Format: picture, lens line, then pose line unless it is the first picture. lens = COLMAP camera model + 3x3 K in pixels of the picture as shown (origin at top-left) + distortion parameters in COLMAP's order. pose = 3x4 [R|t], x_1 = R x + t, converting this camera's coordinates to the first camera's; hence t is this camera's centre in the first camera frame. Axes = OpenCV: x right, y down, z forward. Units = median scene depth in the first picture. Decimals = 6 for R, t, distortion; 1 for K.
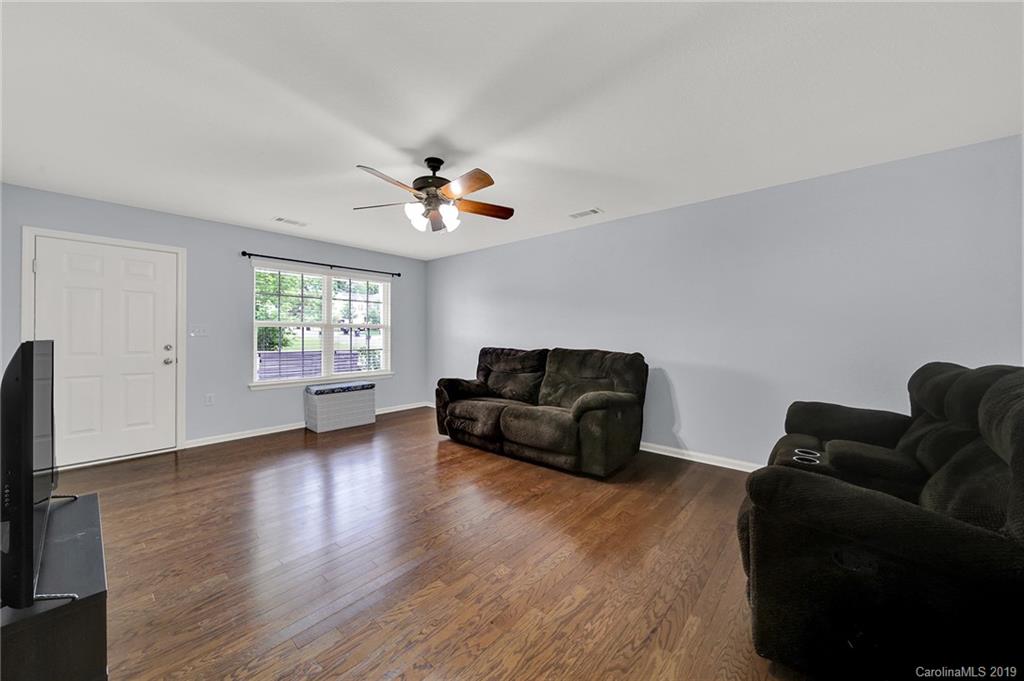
lens RADIAL K [[366.0, 0, 507.7], [0, 366.0, 332.4], [0, 0, 1]] dist [0.002383, -0.000051]
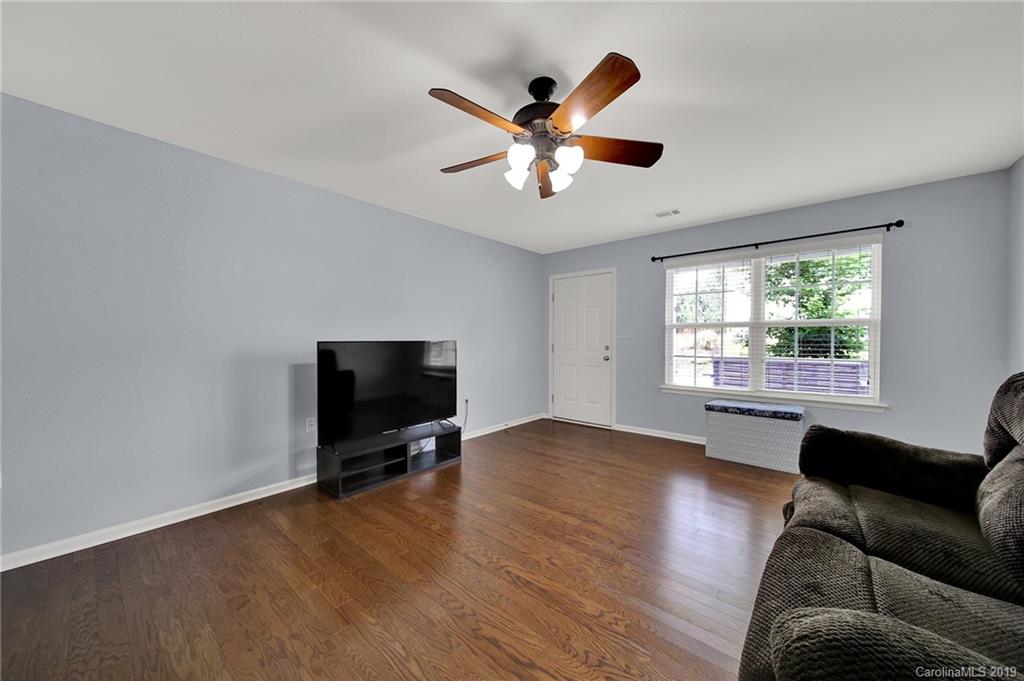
lens RADIAL K [[366.0, 0, 507.7], [0, 366.0, 332.4], [0, 0, 1]] dist [0.002383, -0.000051]
pose [[0.006934, -0.018733, -0.999800, 0.349450], [0.009029, 0.999785, -0.018670, 0.009478], [0.999935, -0.008898, 0.007102, 0.645452]]
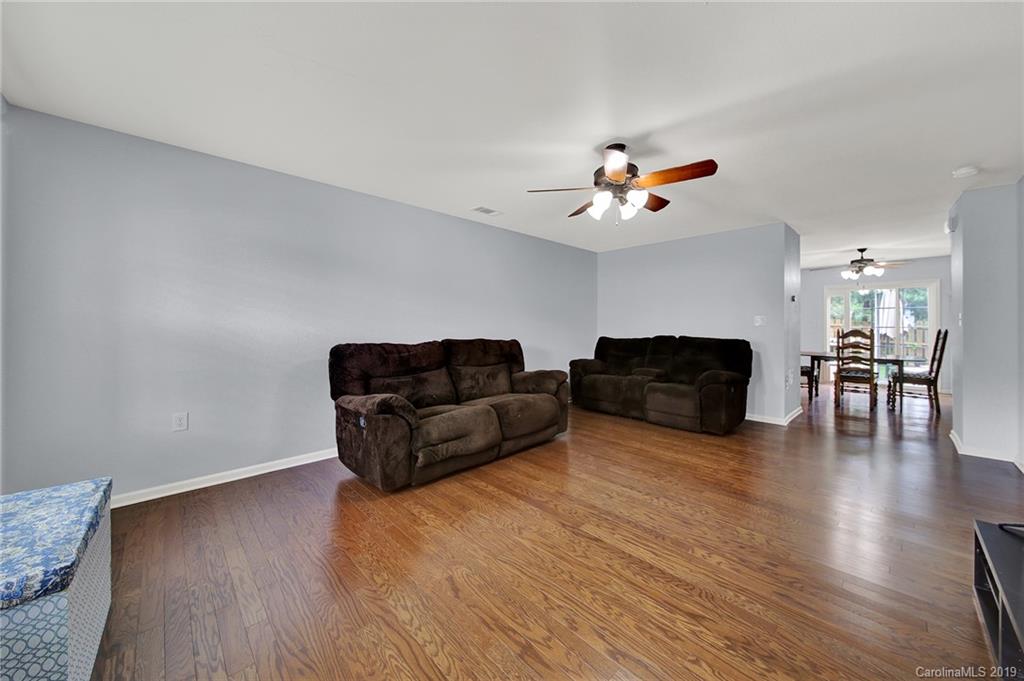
lens RADIAL K [[366.0, 0, 507.7], [0, 366.0, 332.4], [0, 0, 1]] dist [0.002383, -0.000051]
pose [[0.091515, -0.018681, 0.995628, -0.816965], [-0.009358, 0.999764, 0.019619, 0.008798], [-0.995760, -0.011112, 0.091319, 0.829320]]
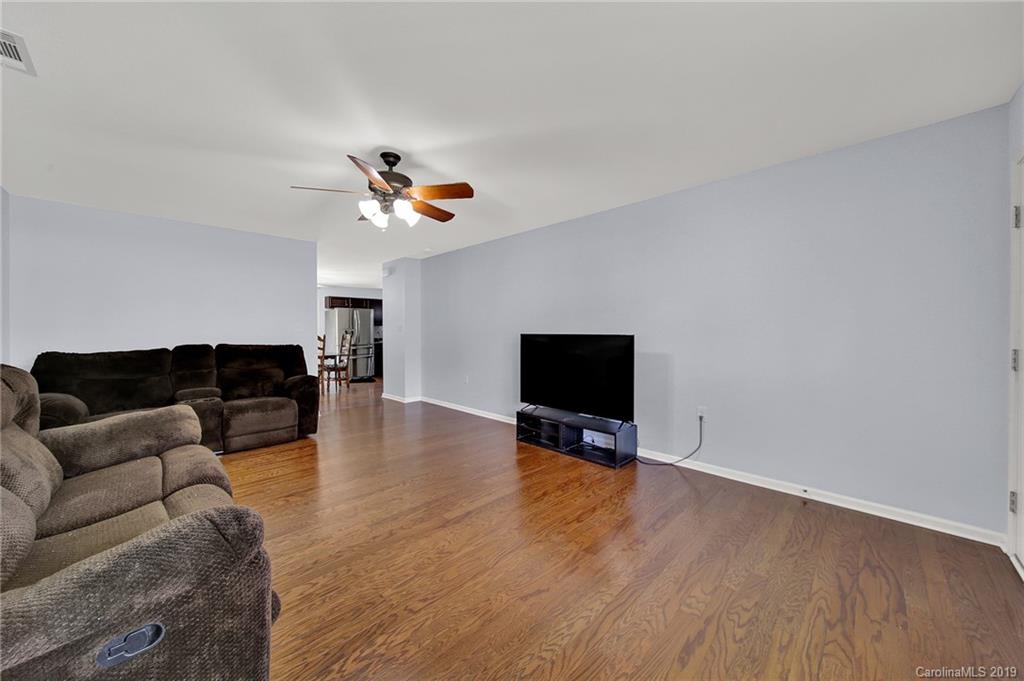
lens RADIAL K [[358.6, 0, 513.8], [0, 358.6, 336.1], [0, 0, 1]] dist [0.001583, -0.001757]
pose [[-0.997789, -0.001776, 0.066443, -0.407917], [-0.001602, 0.999995, 0.002672, 0.013481], [-0.066448, 0.002560, -0.997787, 1.341877]]
